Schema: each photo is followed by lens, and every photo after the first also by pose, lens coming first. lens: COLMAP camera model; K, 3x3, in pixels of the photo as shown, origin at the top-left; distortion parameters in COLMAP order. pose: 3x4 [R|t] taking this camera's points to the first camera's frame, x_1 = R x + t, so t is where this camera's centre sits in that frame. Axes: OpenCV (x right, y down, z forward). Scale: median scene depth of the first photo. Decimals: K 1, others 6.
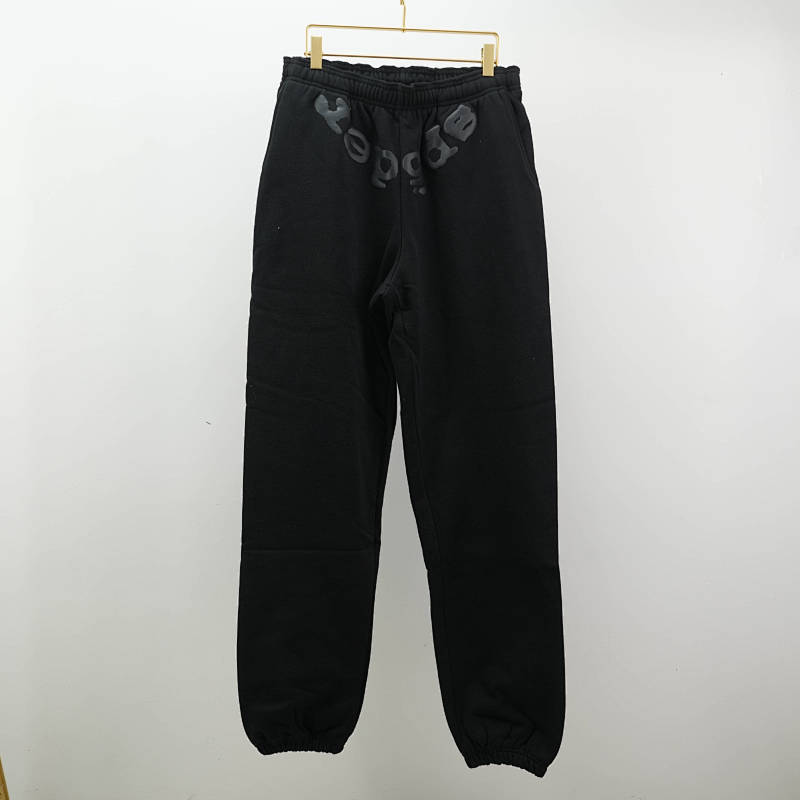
lens RADIAL K [[865.8, 0, 400.0], [0, 865.8, 400.0], [0, 0, 1]] dist [-0.016153, 0.027391]
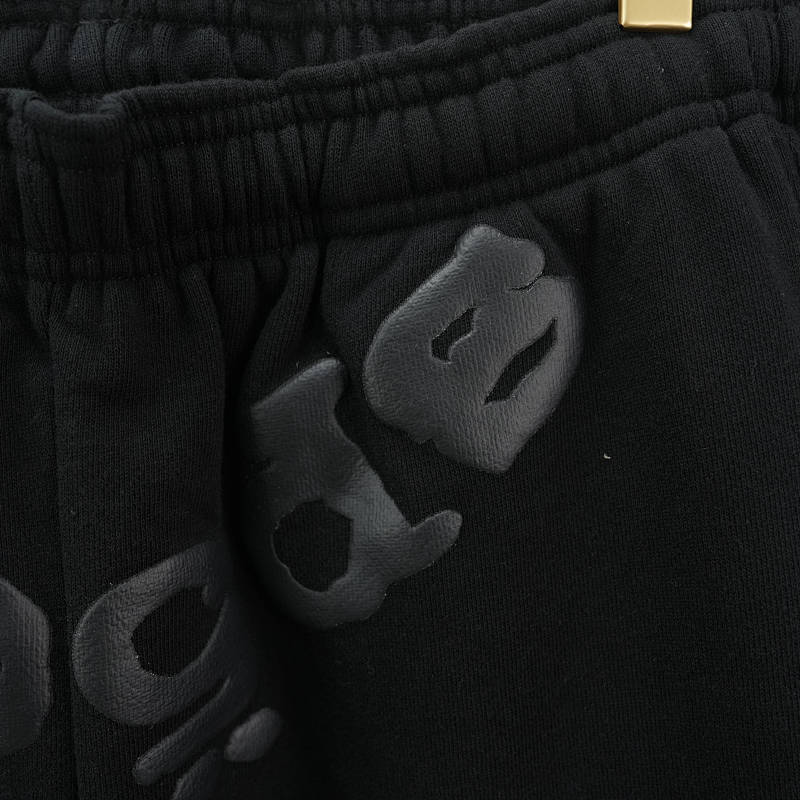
lens RADIAL K [[865.8, 0, 400.0], [0, 865.8, 400.0], [0, 0, 1]] dist [-0.016153, 0.027391]
pose [[0.999679, -0.015988, -0.019665, 0.059931], [0.016209, 0.999807, 0.011125, -0.314665], [0.019483, -0.011441, 0.999745, 0.853795]]
